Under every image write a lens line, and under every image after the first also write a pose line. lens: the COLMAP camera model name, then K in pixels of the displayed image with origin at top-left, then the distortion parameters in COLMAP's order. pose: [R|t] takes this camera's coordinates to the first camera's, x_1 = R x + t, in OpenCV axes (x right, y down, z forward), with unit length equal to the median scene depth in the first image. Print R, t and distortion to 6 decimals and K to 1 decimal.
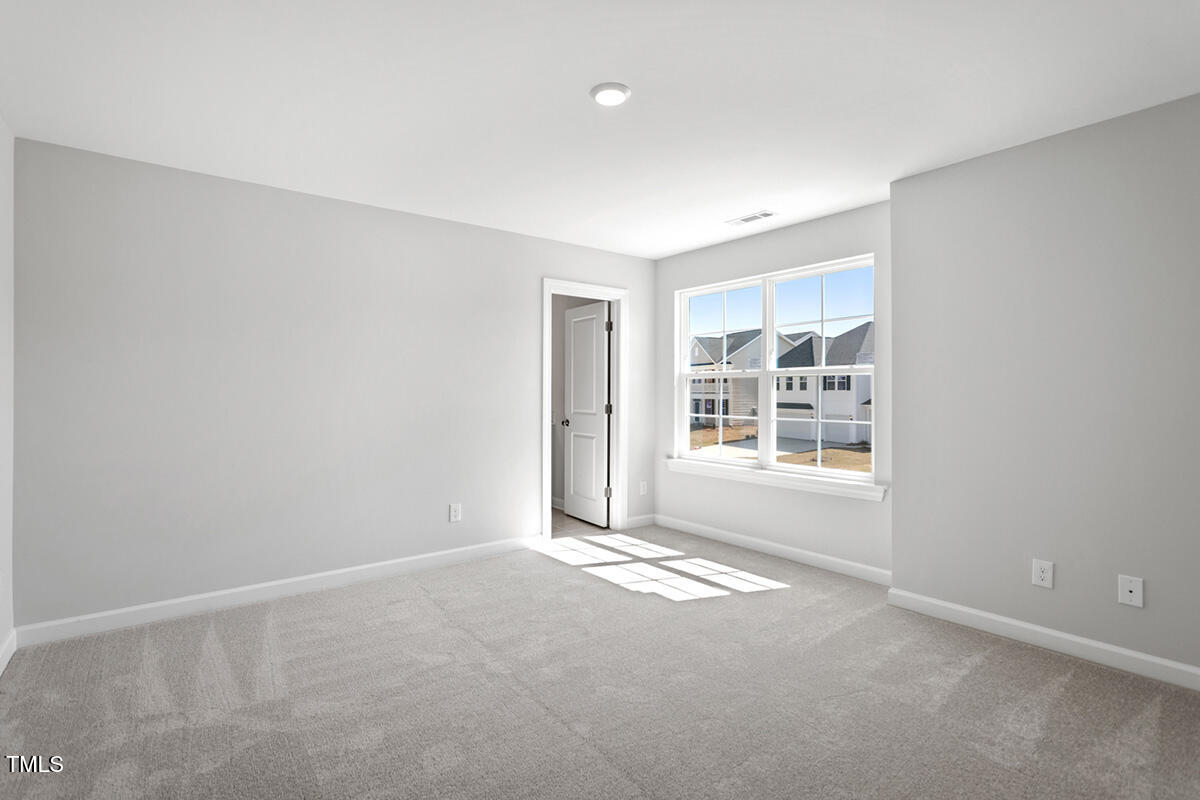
lens RADIAL K [[575.2, 0, 599.2], [0, 575.2, 391.1], [0, 0, 1]] dist [0.000988, 0.000294]
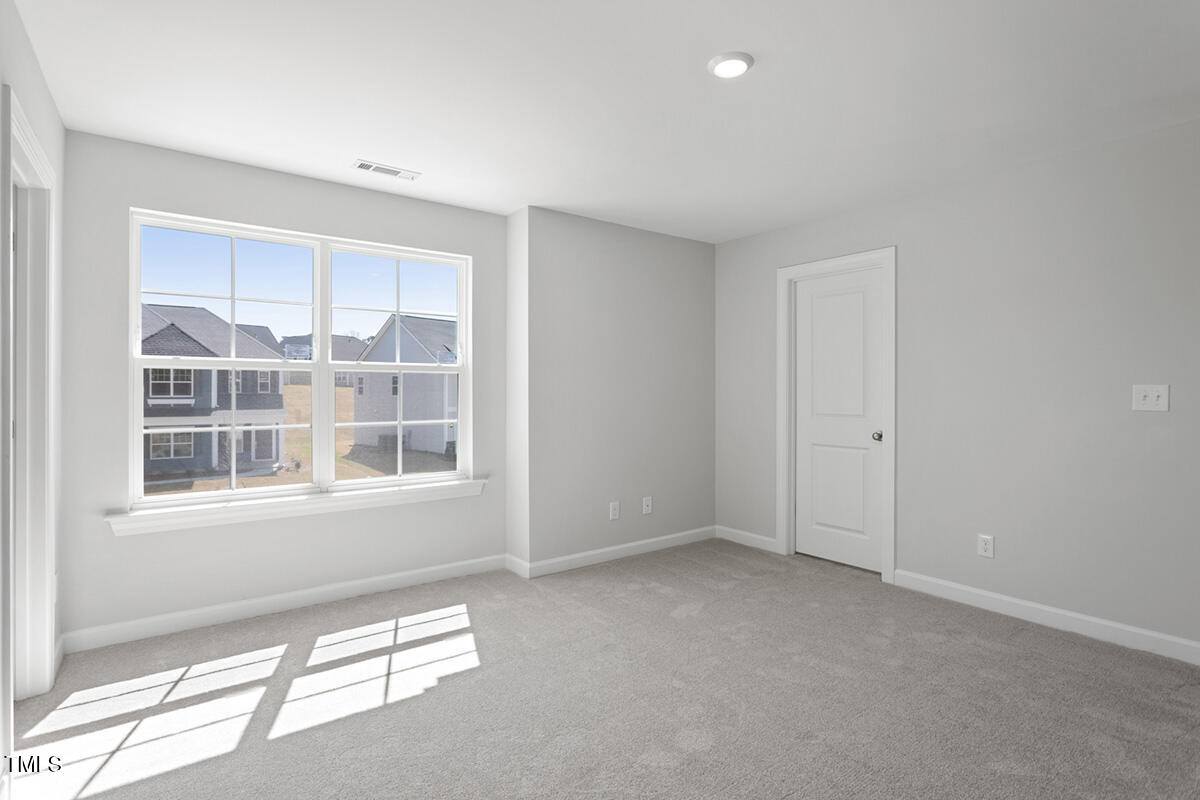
lens RADIAL K [[587.4, 0, 598.8], [0, 587.4, 394.3], [0, 0, 1]] dist [-0.001785, -0.000418]
pose [[0.023110, -0.003589, 0.999726, -0.542814], [-0.001421, 0.999992, 0.003623, 0.002798], [-0.999732, -0.001505, 0.023104, 0.701768]]
